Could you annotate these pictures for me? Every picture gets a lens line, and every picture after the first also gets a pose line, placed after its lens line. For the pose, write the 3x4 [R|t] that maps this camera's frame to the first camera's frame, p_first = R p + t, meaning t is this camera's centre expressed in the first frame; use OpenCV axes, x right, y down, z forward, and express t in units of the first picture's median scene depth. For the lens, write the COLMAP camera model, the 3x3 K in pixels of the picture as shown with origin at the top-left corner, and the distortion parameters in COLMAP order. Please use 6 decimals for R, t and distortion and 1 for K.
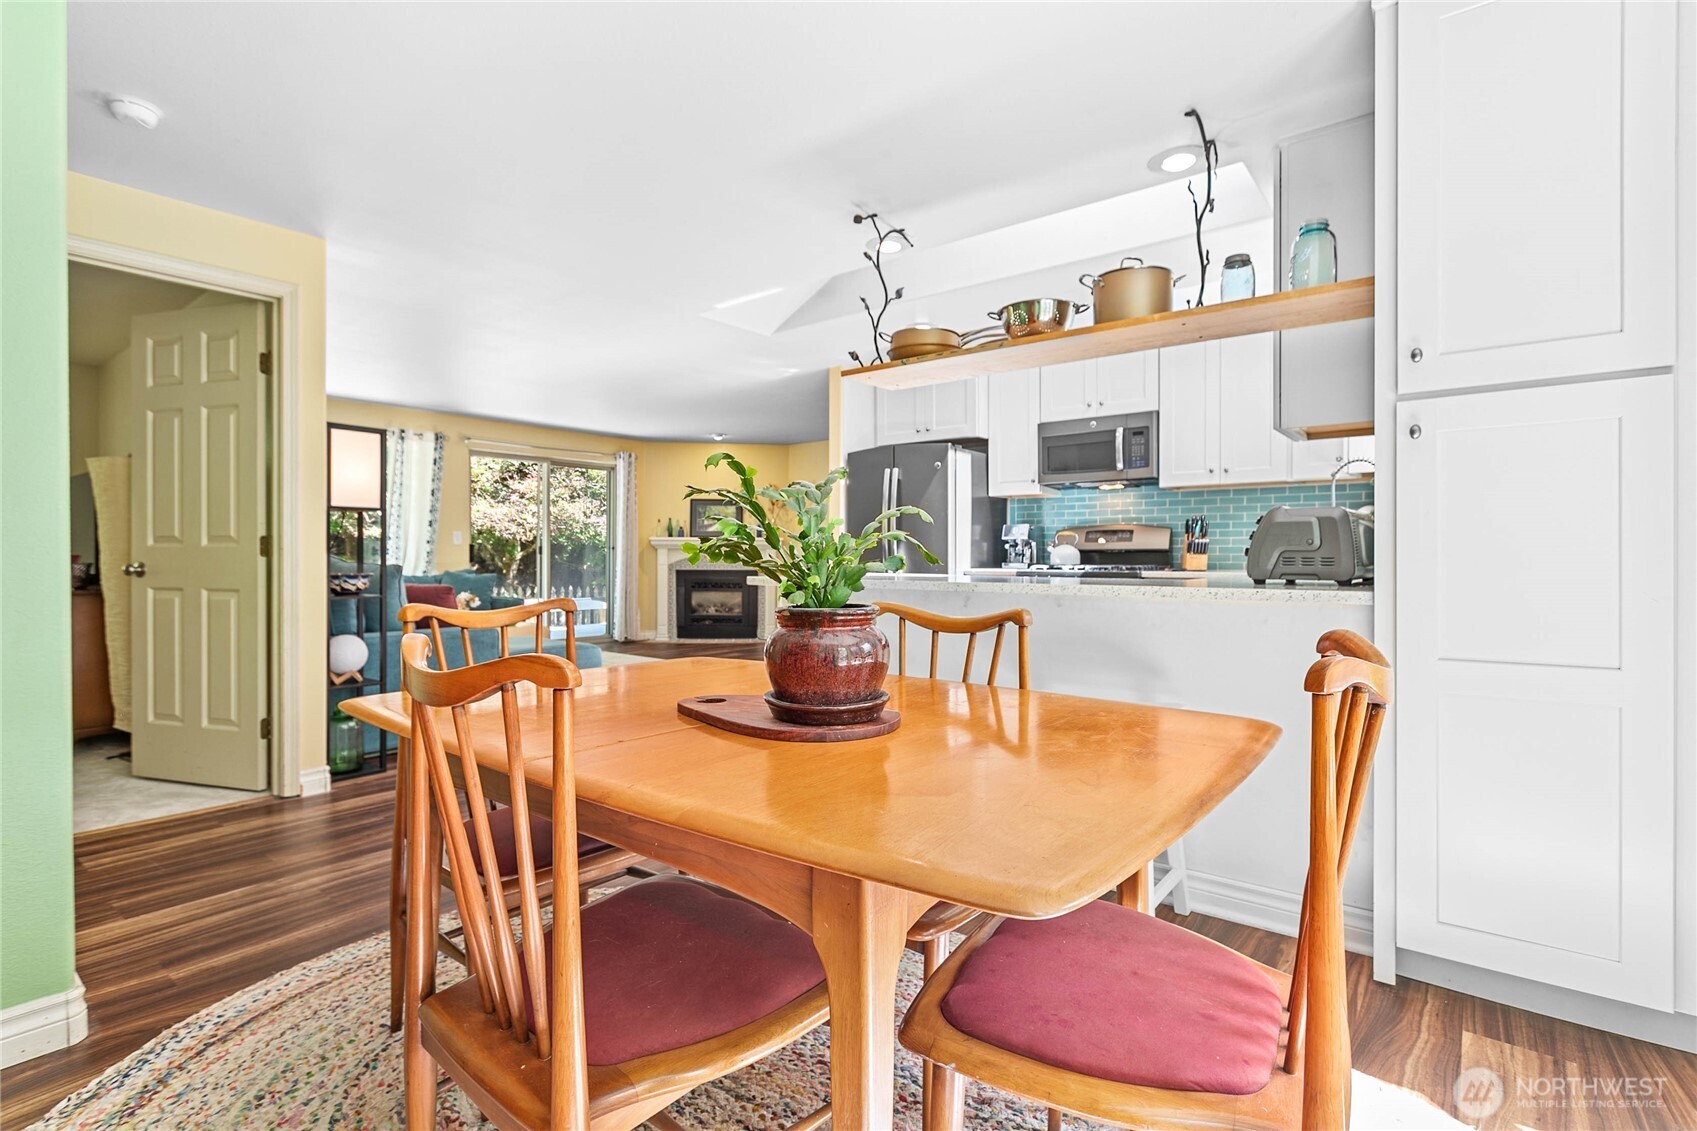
lens RADIAL K [[811.2, 0, 836.9], [0, 811.2, 569.9], [0, 0, 1]] dist [-0.002042, 0.000044]
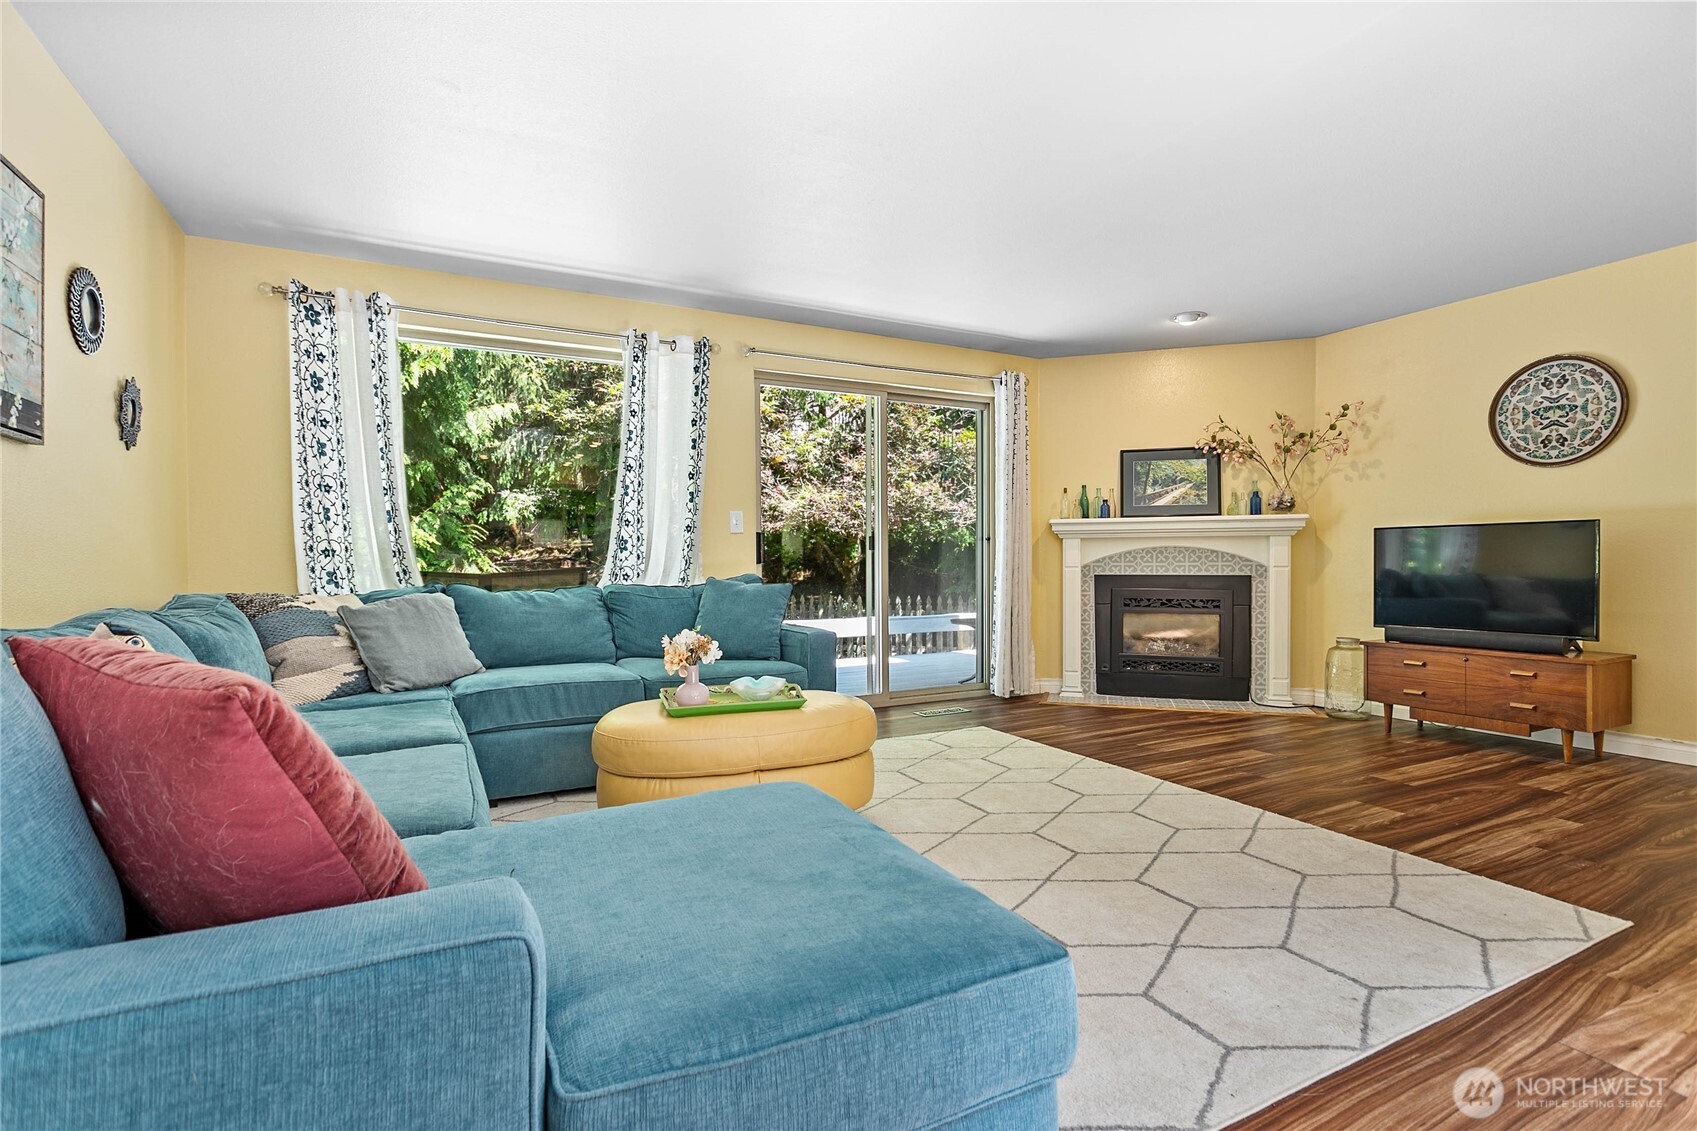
lens RADIAL K [[811.2, 0, 841.9], [0, 811.2, 568.9], [0, 0, 1]] dist [-0.002042, 0.000044]
pose [[0.917548, -0.003037, -0.397614, -0.135270], [0.000884, 0.999984, -0.005598, -0.001378], [0.397625, 0.004785, 0.917536, 0.405333]]
